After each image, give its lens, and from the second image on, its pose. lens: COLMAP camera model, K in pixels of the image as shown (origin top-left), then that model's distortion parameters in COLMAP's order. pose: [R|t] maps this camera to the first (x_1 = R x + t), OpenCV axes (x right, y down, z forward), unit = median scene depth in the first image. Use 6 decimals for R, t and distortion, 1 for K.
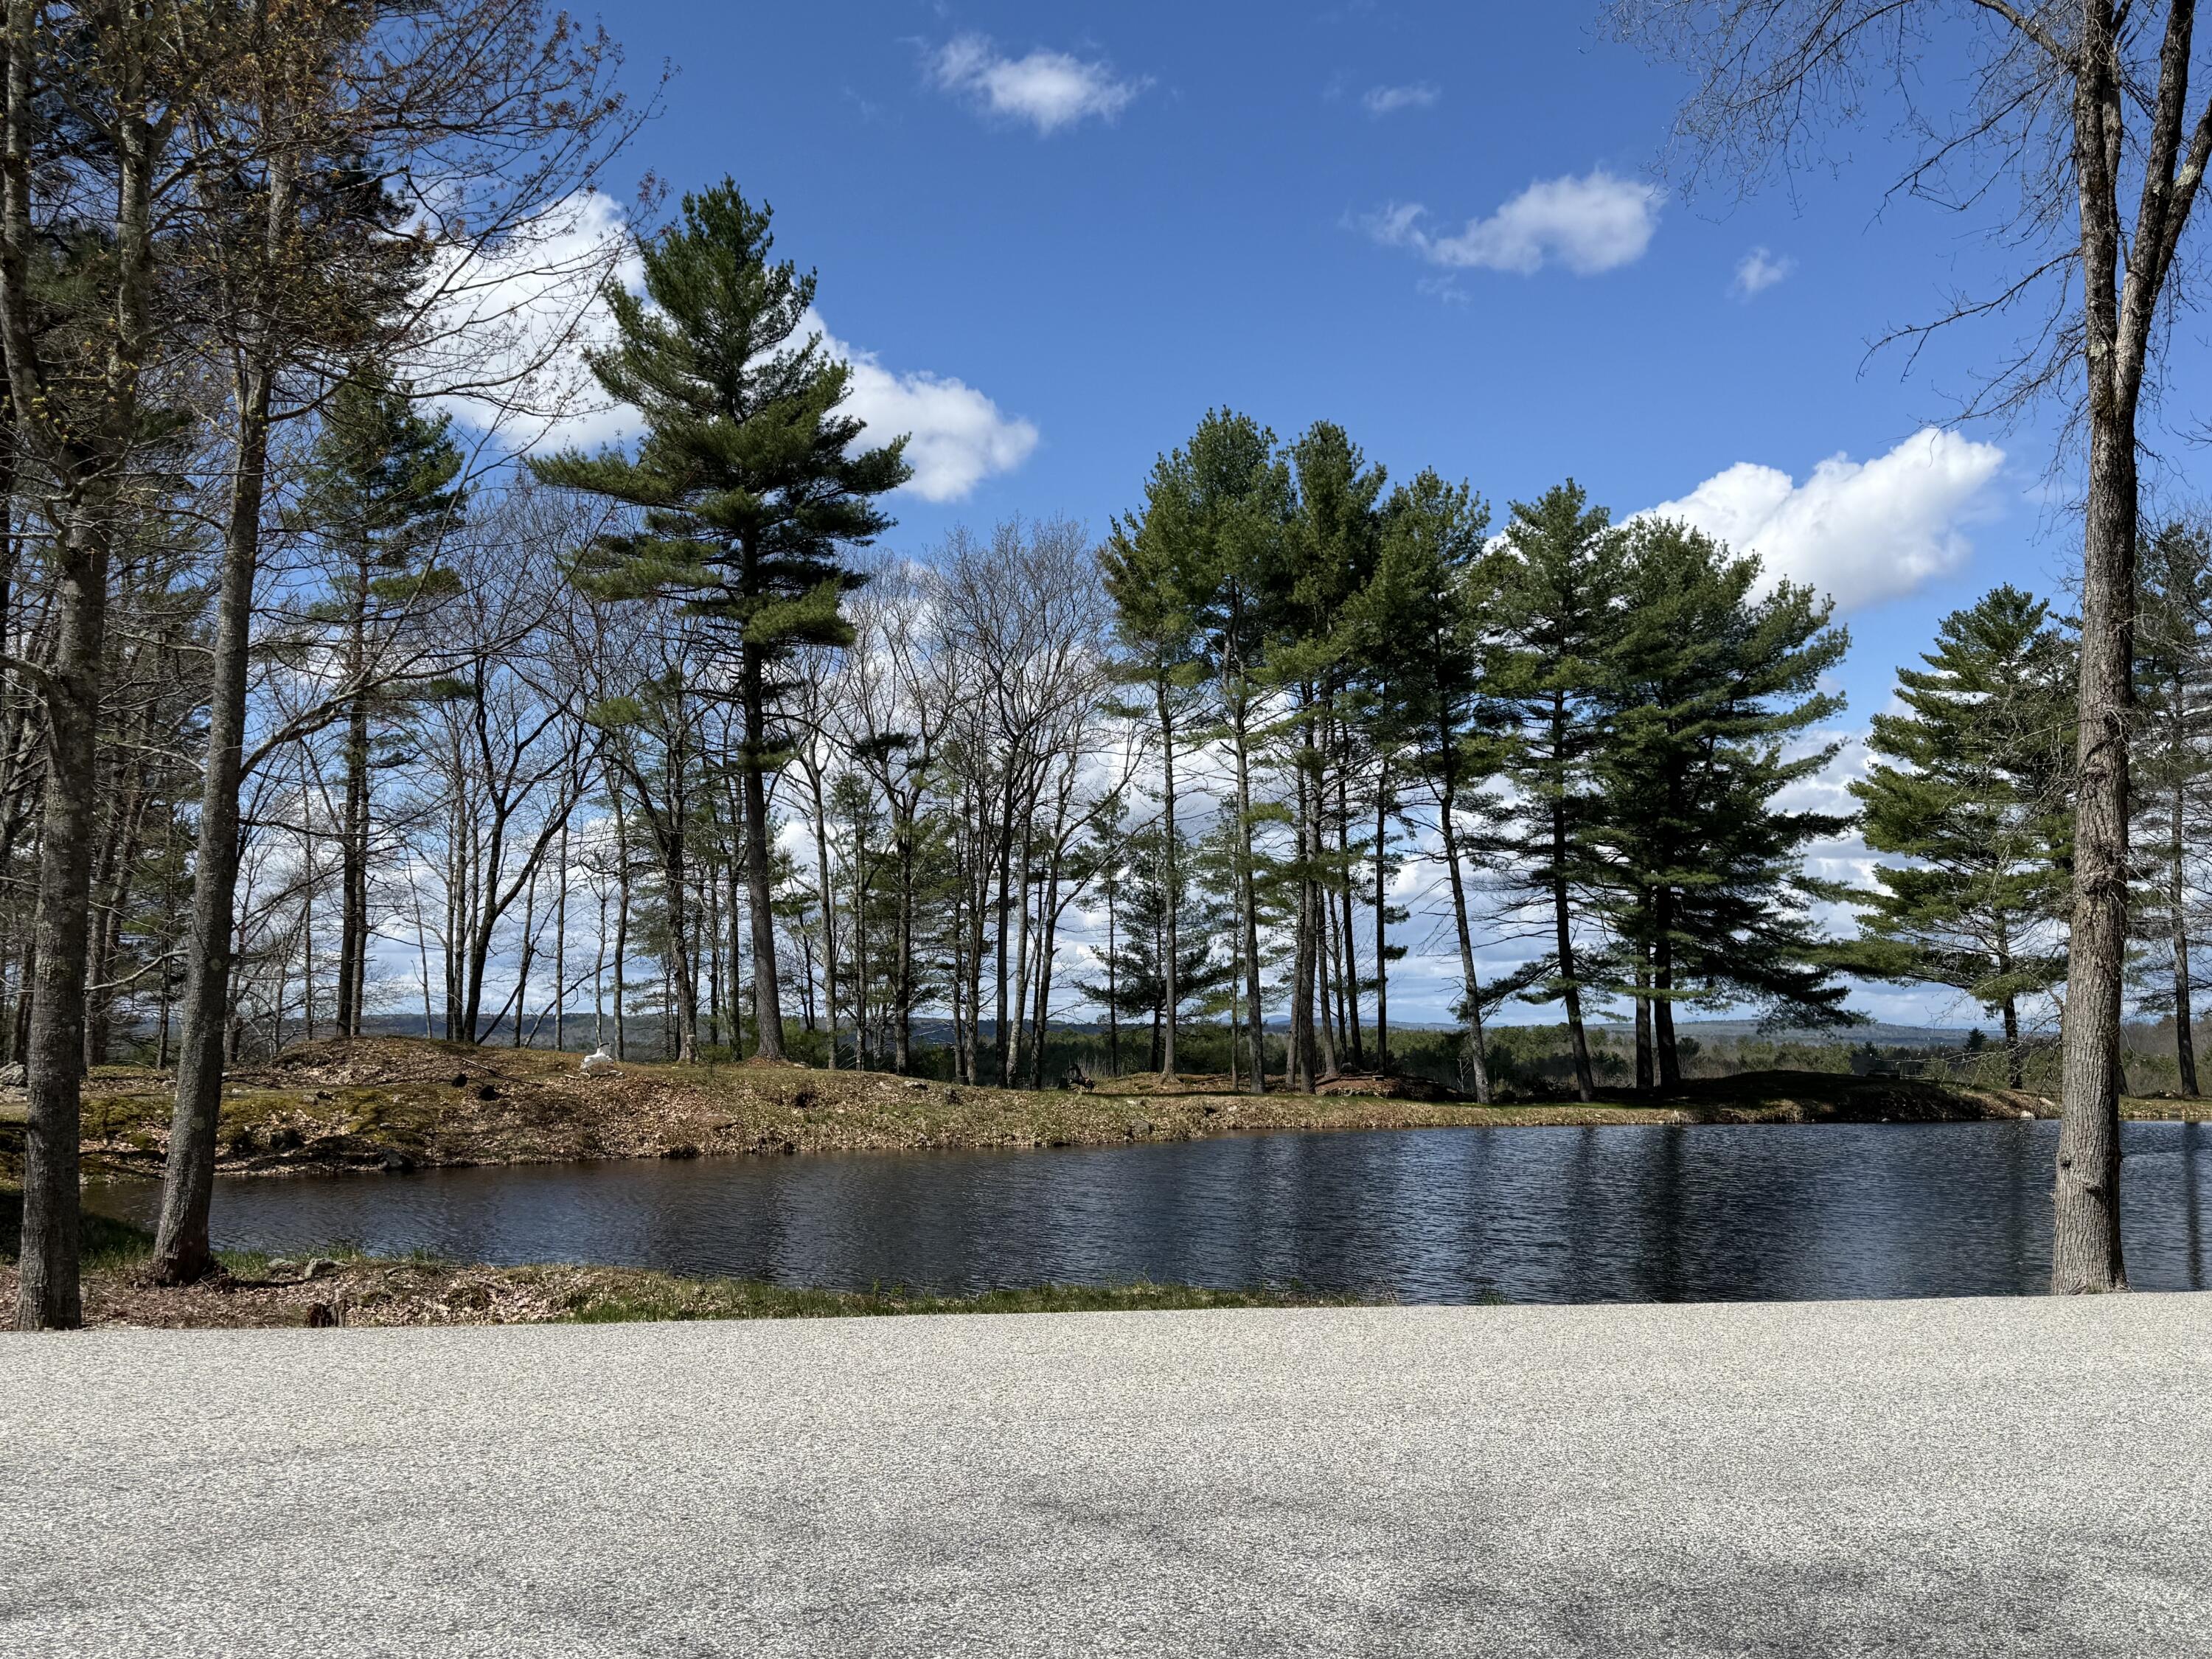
lens RADIAL K [[2008.8, 0, 1099.2], [0, 2008.8, 834.0], [0, 0, 1]] dist [0.114419, 0.000000]
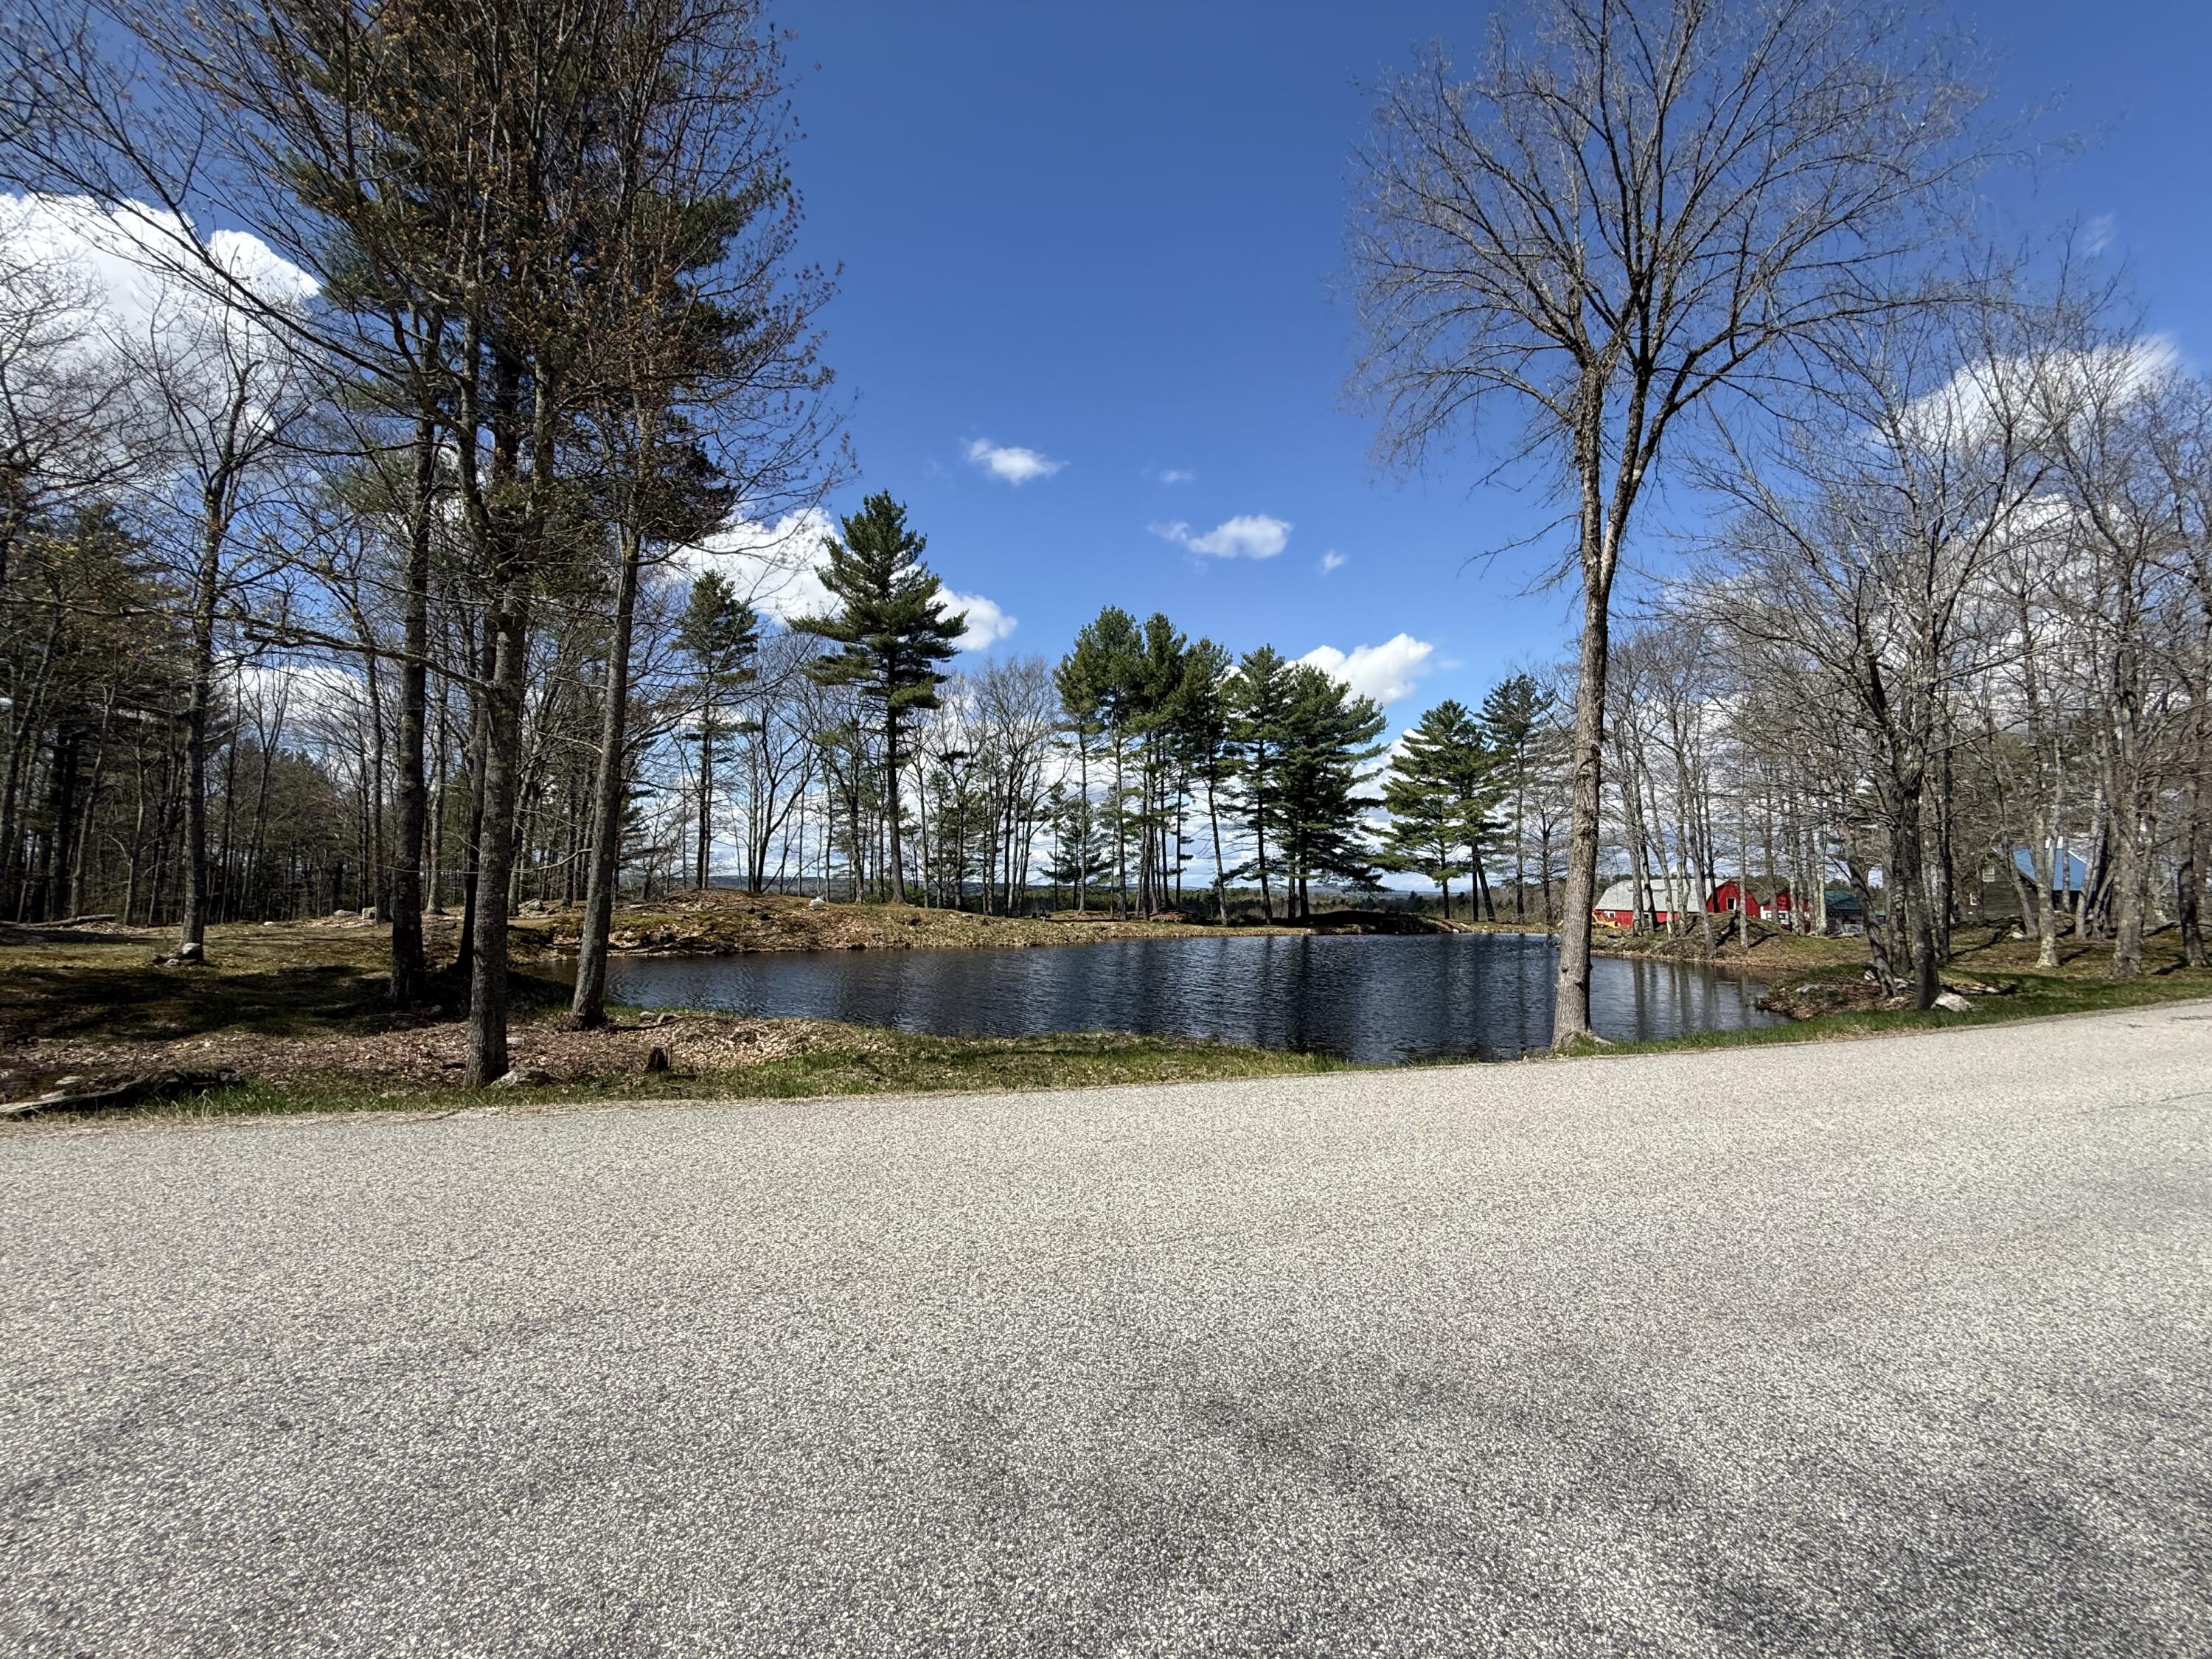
lens RADIAL K [[890.1, 0, 1099.1], [0, 890.1, 830.8], [0, 0, 1]] dist [0.019467, 0.000718]
pose [[0.997982, 0.016453, 0.061330, -0.008670], [-0.018421, 0.999329, 0.031670, 0.001442], [-0.060767, -0.032736, 0.997615, 0.039165]]
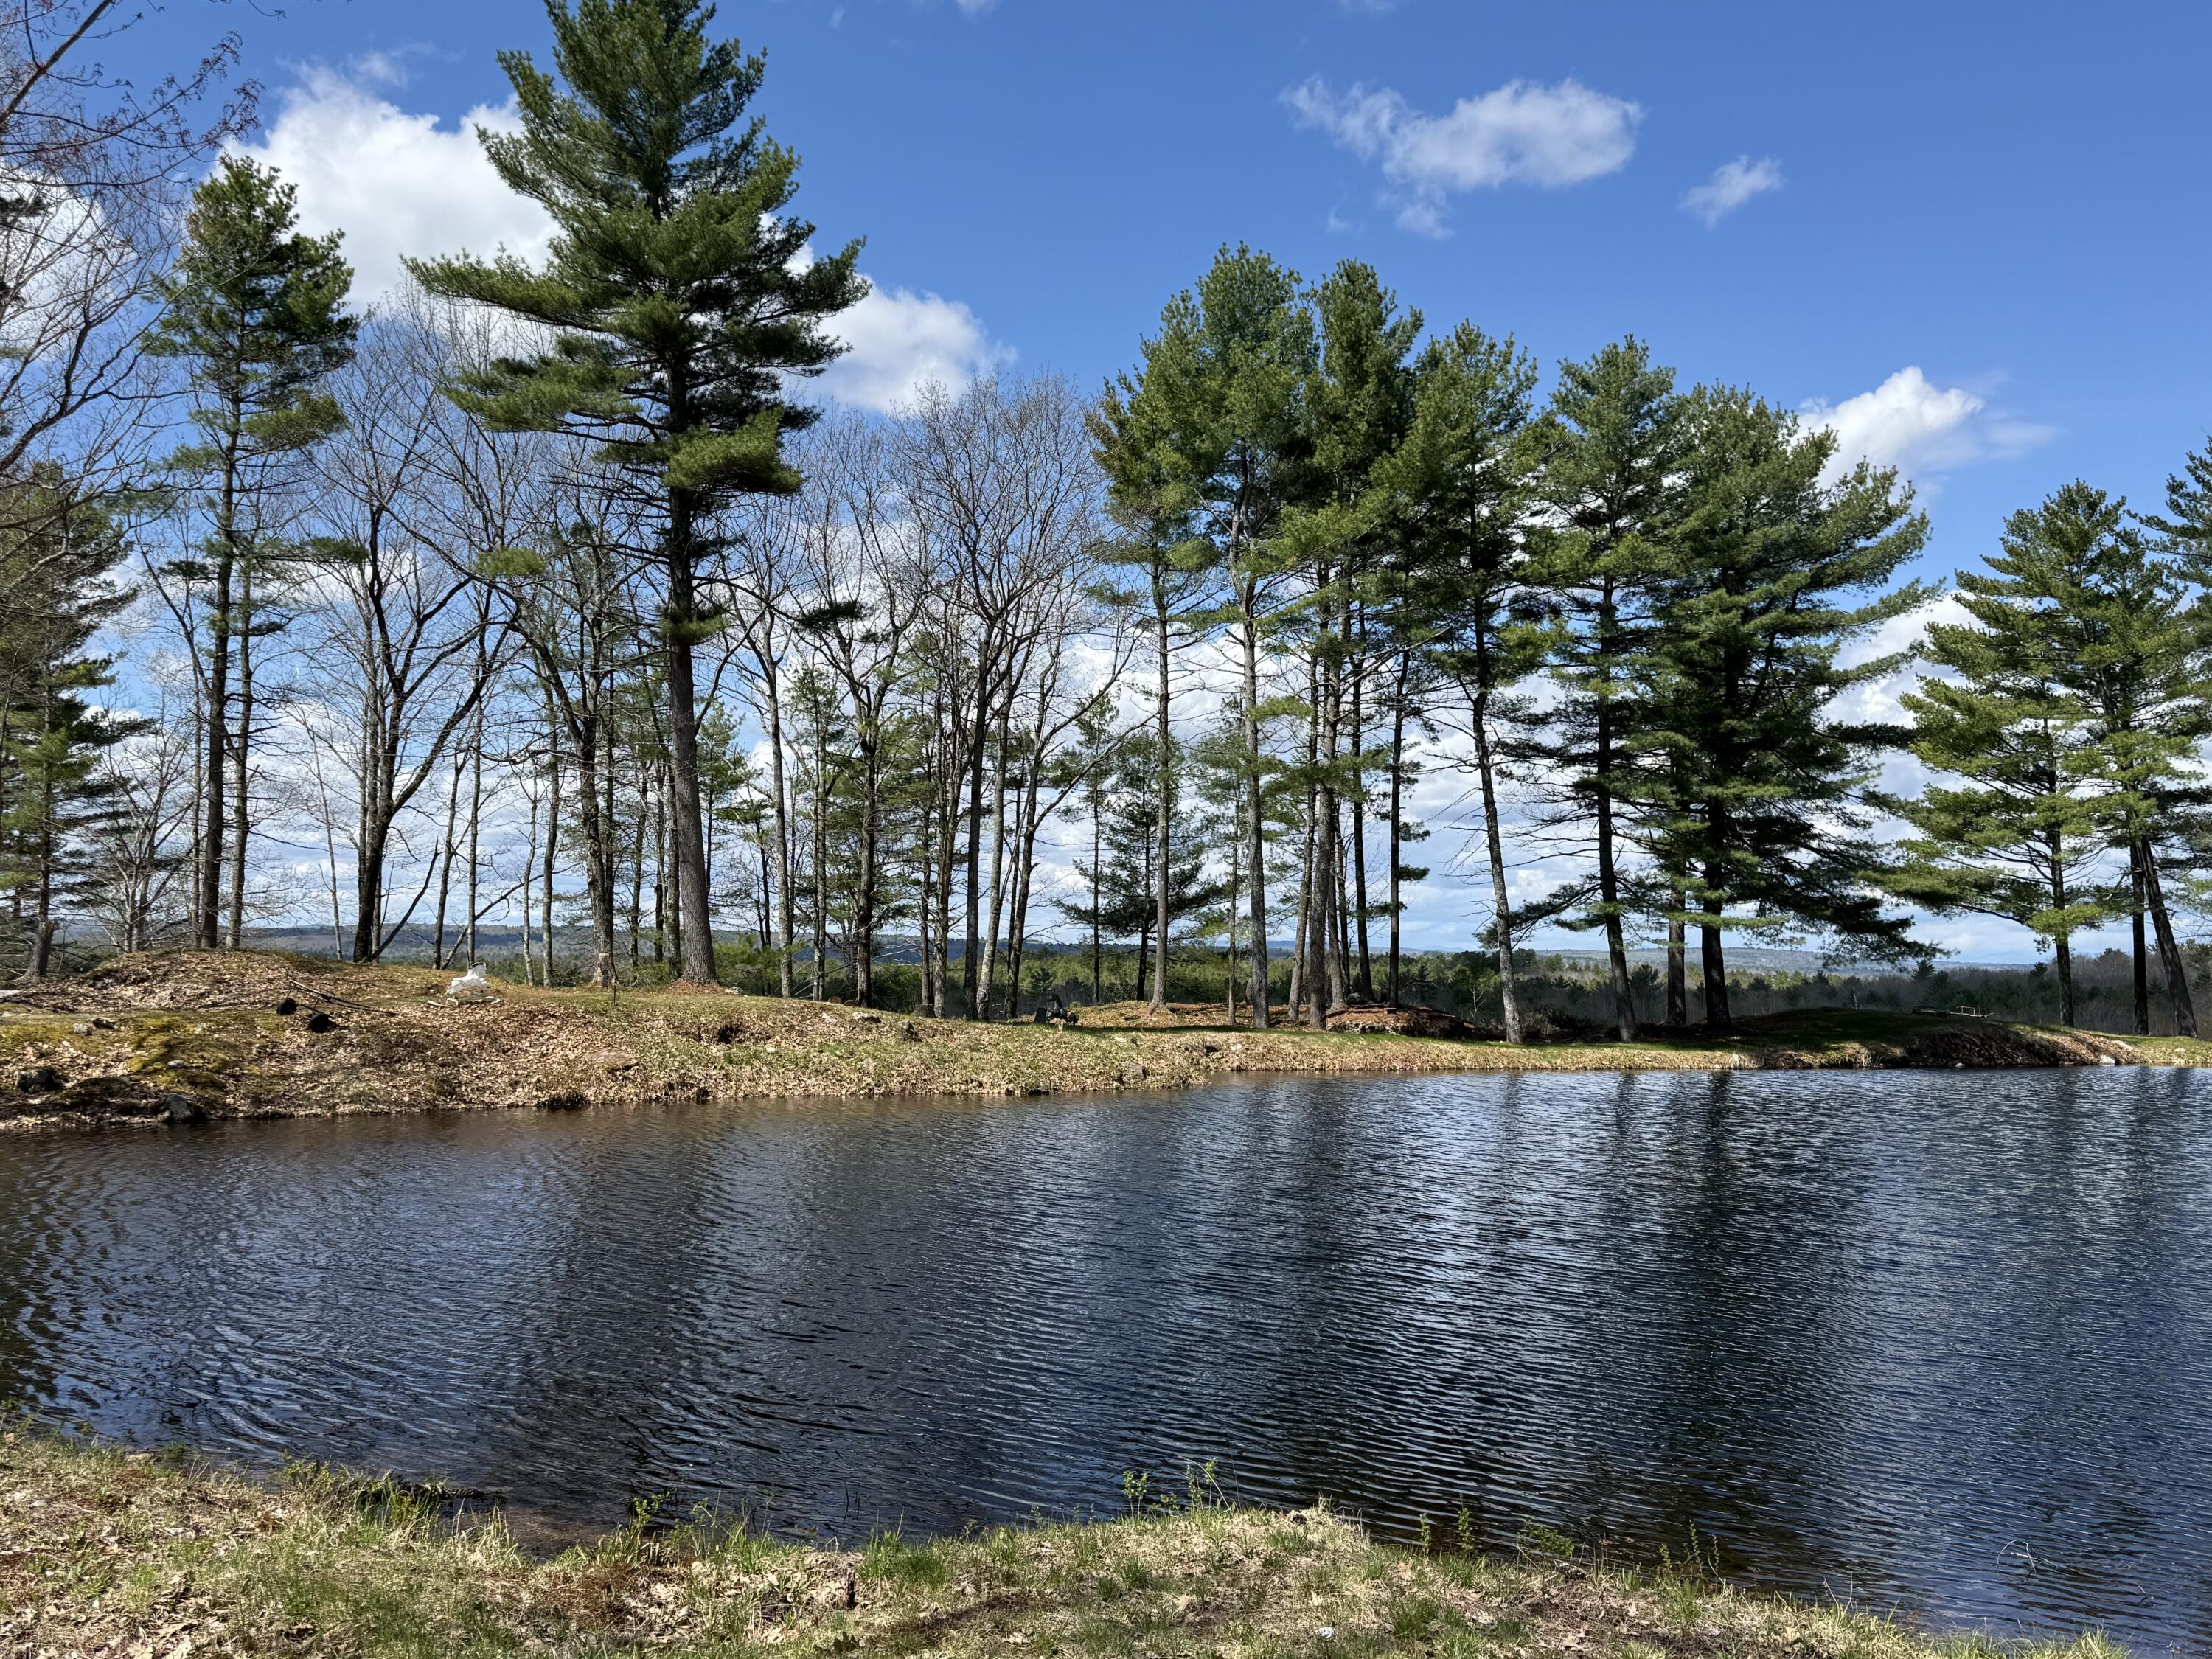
lens RADIAL K [[1954.4, 0, 1099.4], [0, 1954.4, 839.6], [0, 0, 1]] dist [0.090261, -0.000441]
pose [[0.999816, 0.015415, 0.011428, -0.003437], [-0.015865, 0.999059, 0.040361, 0.013005], [-0.010795, -0.040535, 0.999120, 0.150706]]
